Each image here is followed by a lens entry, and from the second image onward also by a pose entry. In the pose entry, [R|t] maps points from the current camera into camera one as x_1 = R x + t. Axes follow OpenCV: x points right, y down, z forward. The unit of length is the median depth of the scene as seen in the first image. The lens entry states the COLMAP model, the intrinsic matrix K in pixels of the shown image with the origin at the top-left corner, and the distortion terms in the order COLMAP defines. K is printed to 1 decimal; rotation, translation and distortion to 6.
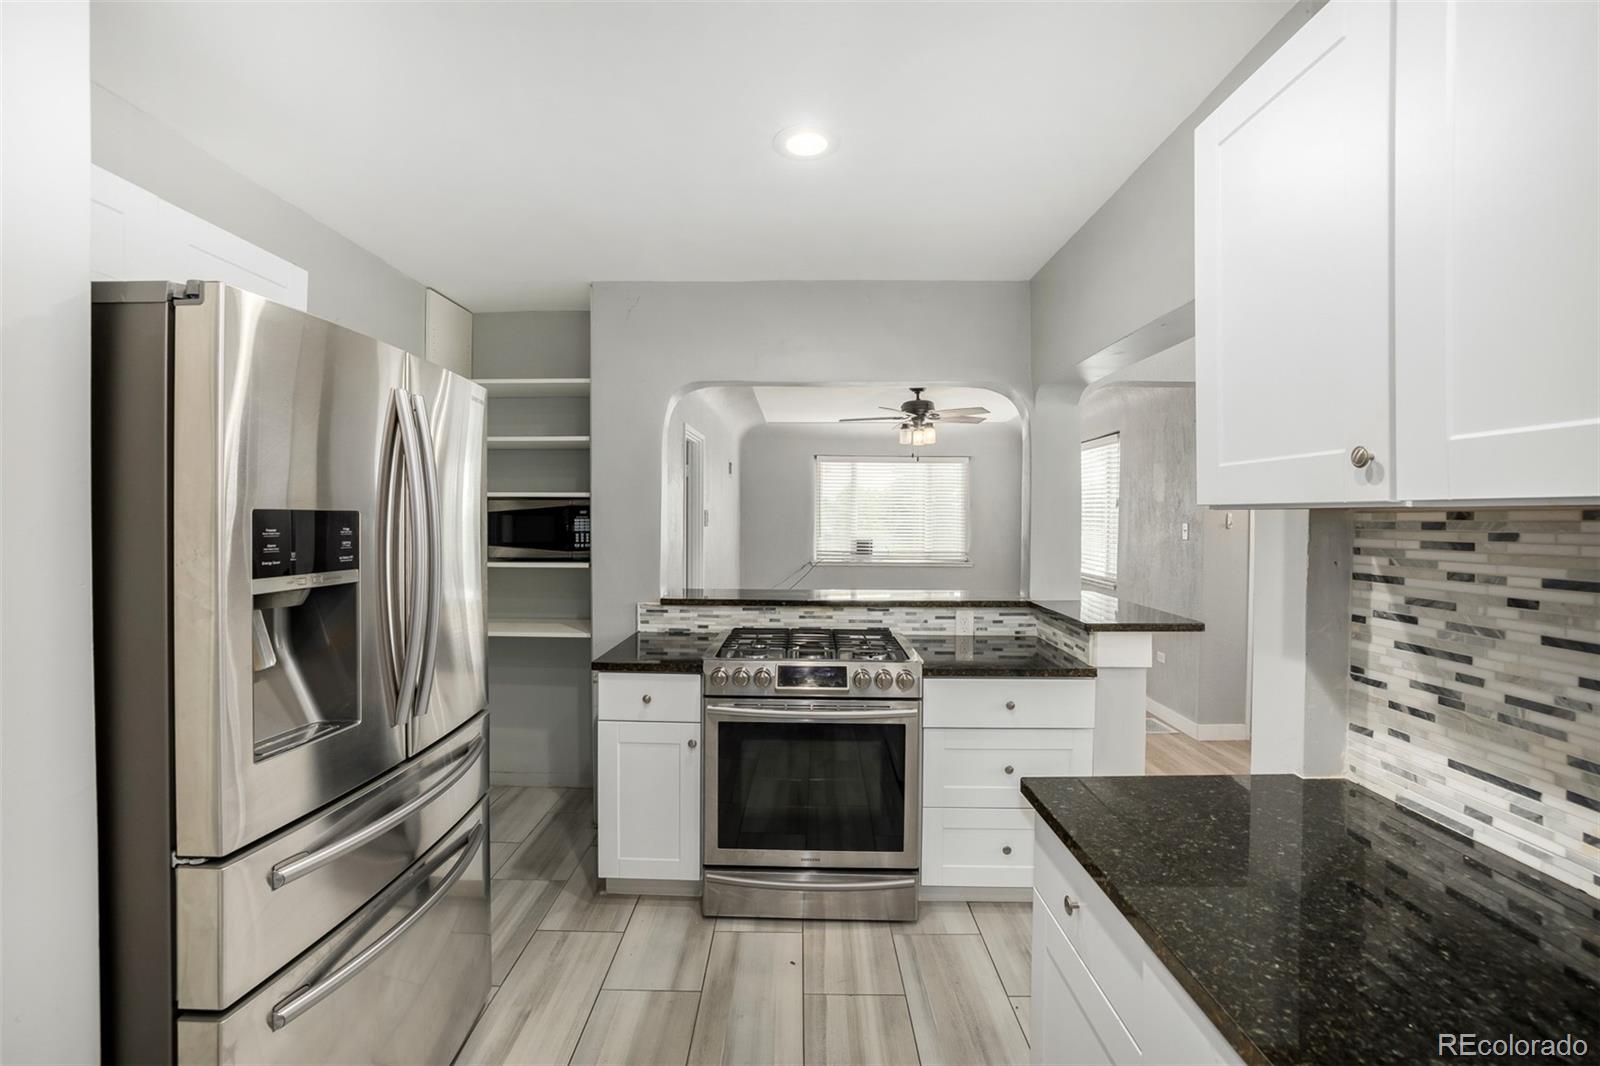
lens RADIAL K [[700.4, 0, 795.6], [0, 700.4, 513.4], [0, 0, 1]] dist [-0.019513, 0.000149]
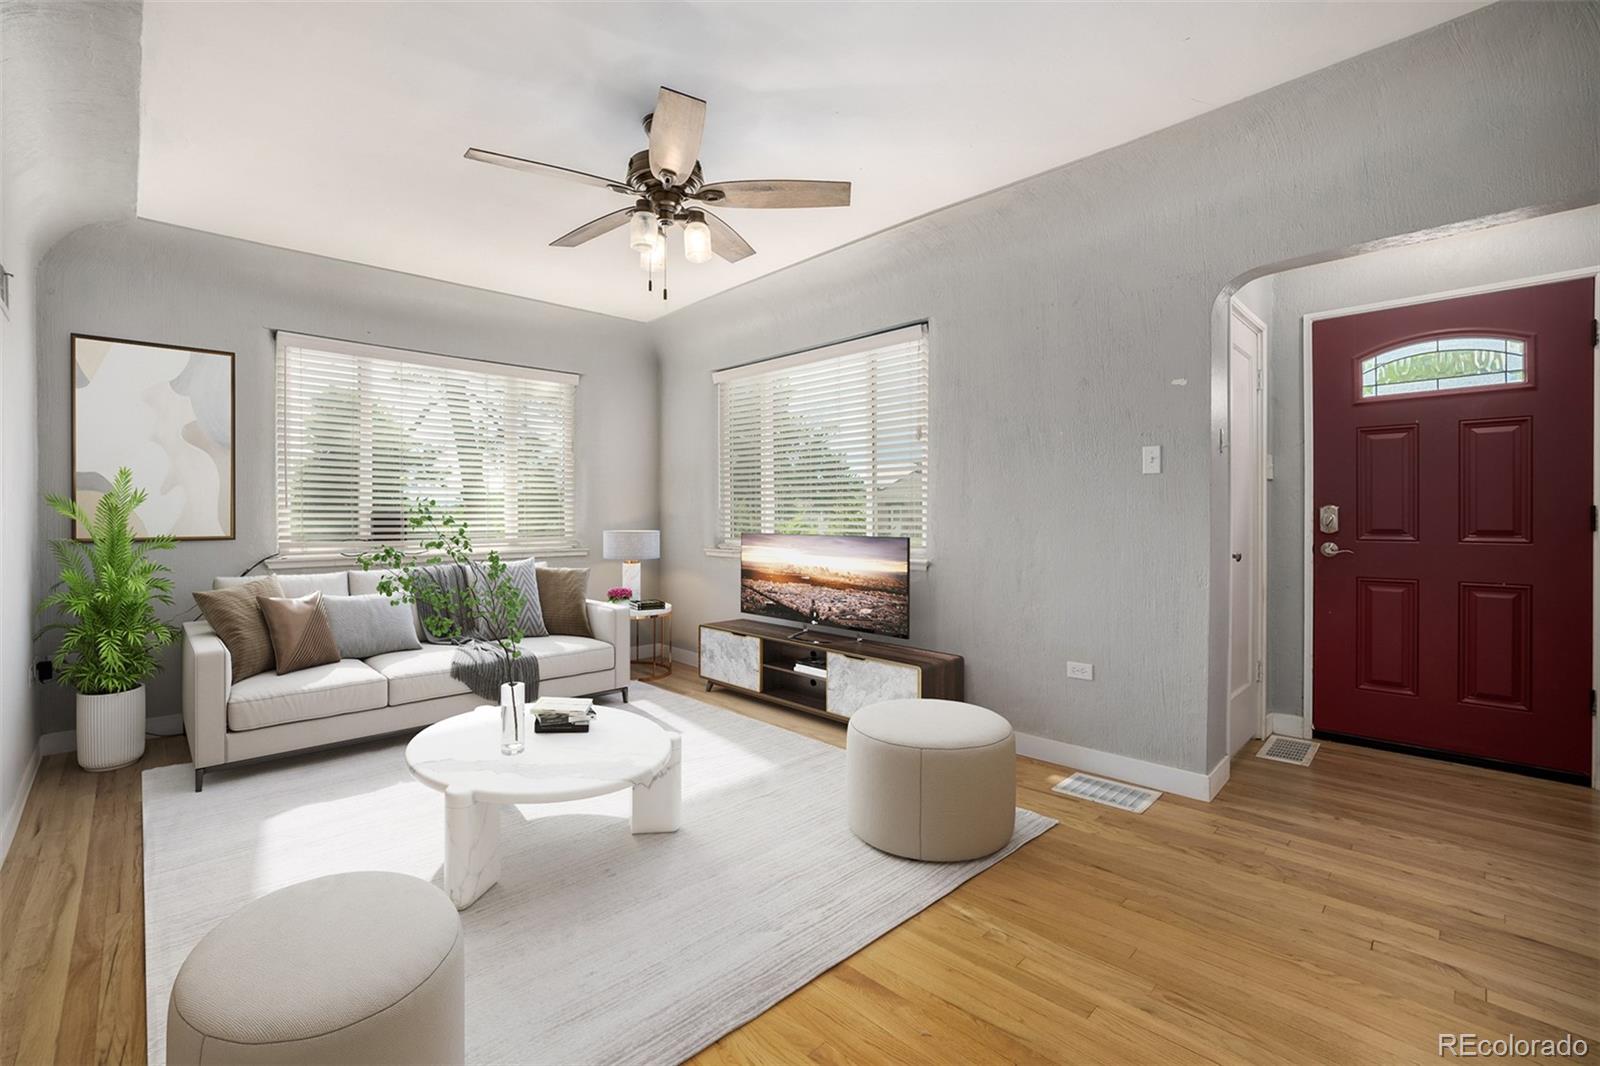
lens RADIAL K [[700.4, 0, 795.6], [0, 700.4, 513.4], [0, 0, 1]] dist [-0.019513, 0.000149]
pose [[0.718232, -0.005903, 0.695778, -0.068211], [0.004720, 0.999982, 0.003612, 0.059448], [-0.695787, 0.000689, 0.718248, 0.645086]]
